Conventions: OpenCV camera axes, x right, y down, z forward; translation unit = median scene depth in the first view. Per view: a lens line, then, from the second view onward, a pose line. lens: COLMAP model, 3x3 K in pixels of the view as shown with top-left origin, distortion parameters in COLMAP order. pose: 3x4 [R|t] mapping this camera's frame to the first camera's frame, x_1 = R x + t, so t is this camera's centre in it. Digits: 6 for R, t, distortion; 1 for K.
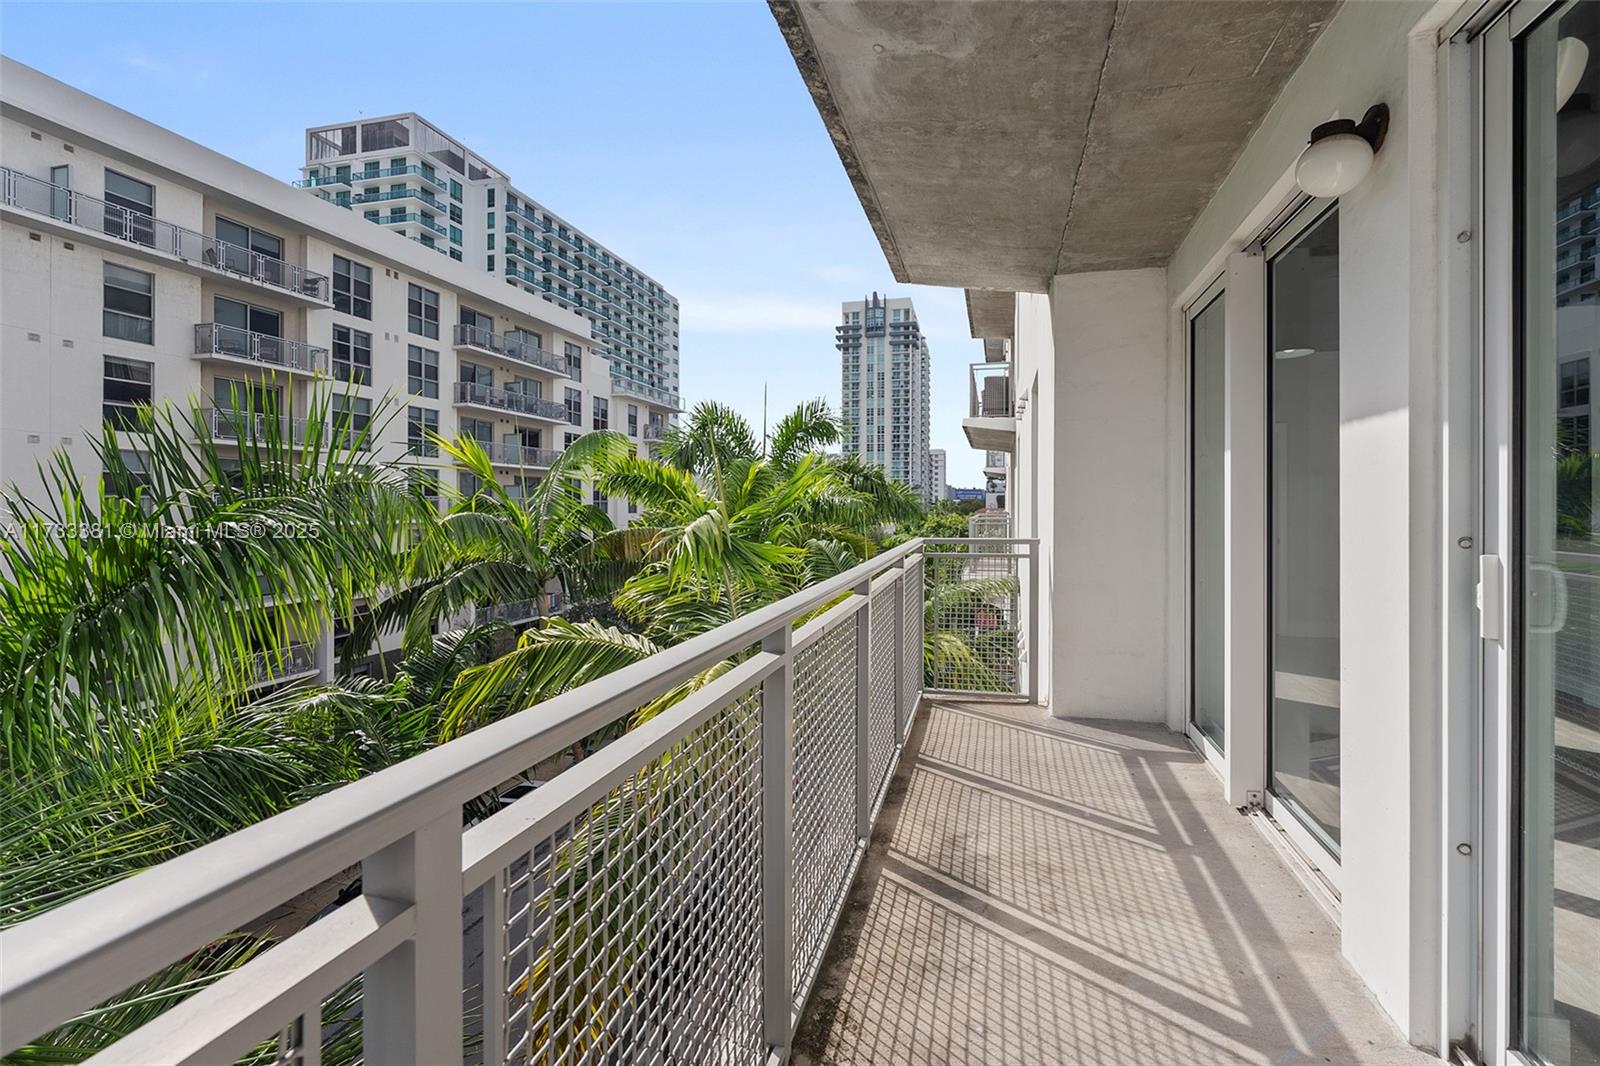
lens RADIAL K [[743.4, 0, 792.3], [0, 743.4, 525.4], [0, 0, 1]] dist [0.000803, 0.000181]
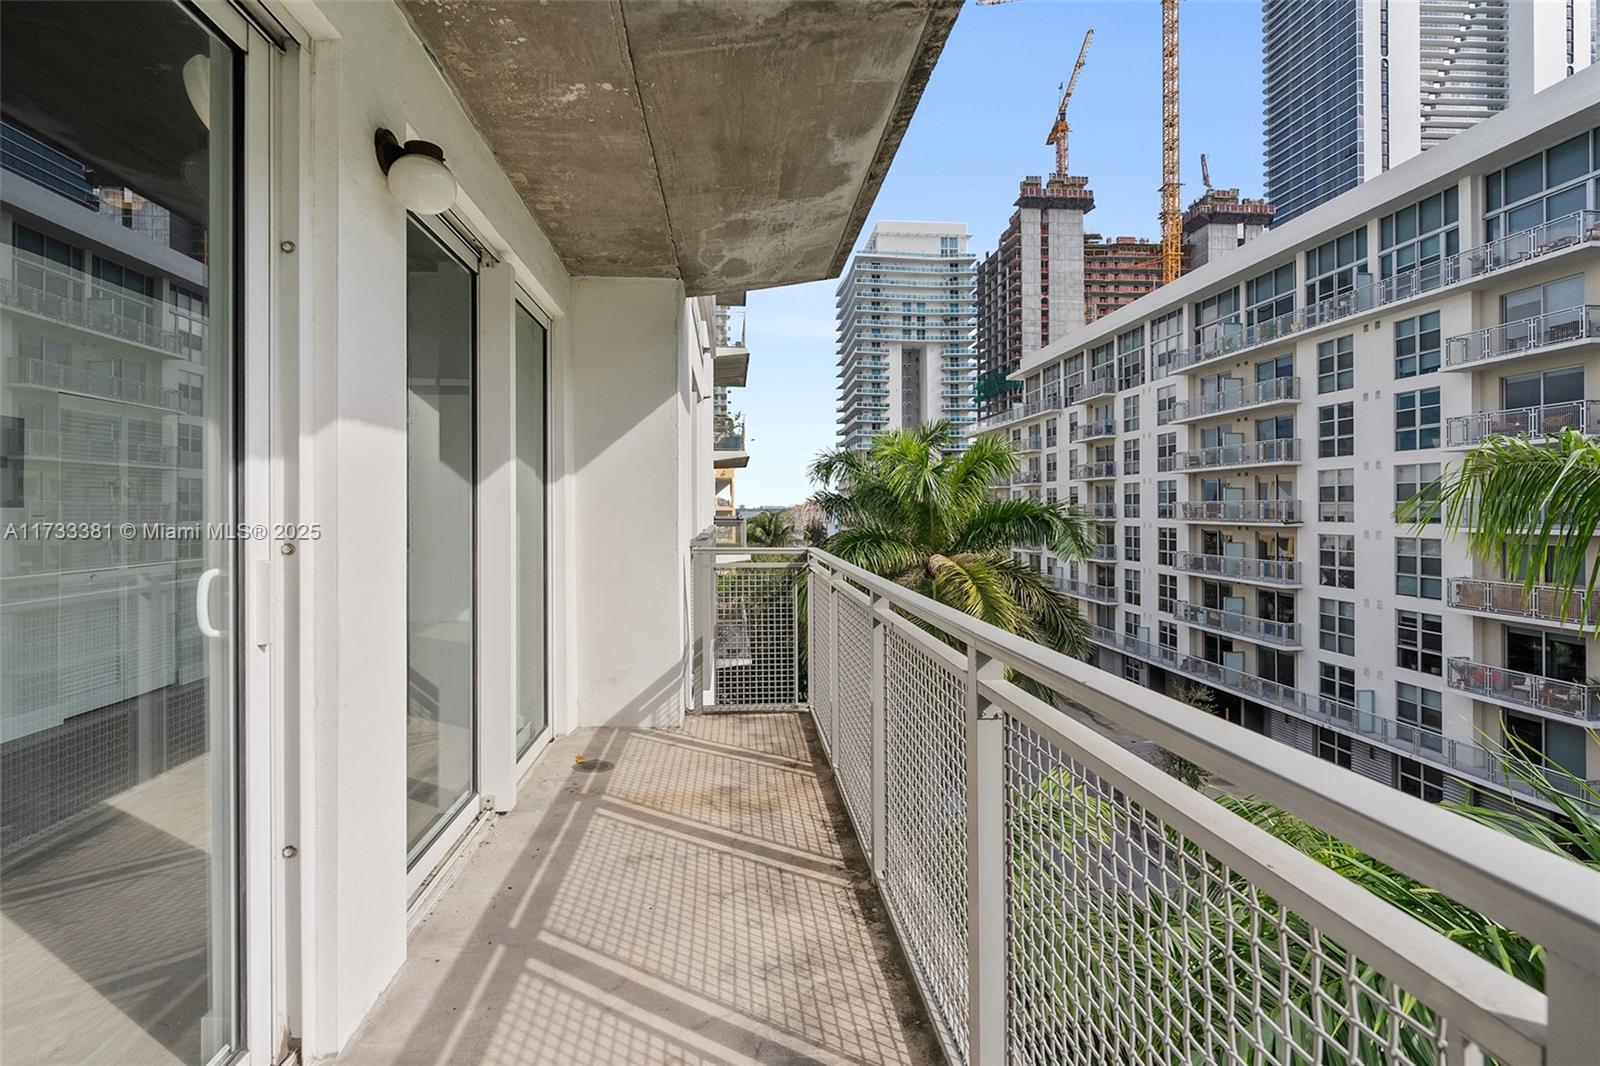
lens RADIAL K [[743.4, 0, 792.3], [0, 743.4, 525.4], [0, 0, 1]] dist [0.000803, 0.000181]
pose [[-0.940971, 0.002239, -0.338480, 0.535968], [0.002107, 0.999997, 0.000759, -0.008207], [0.338481, 0.000002, -0.940973, 1.925920]]
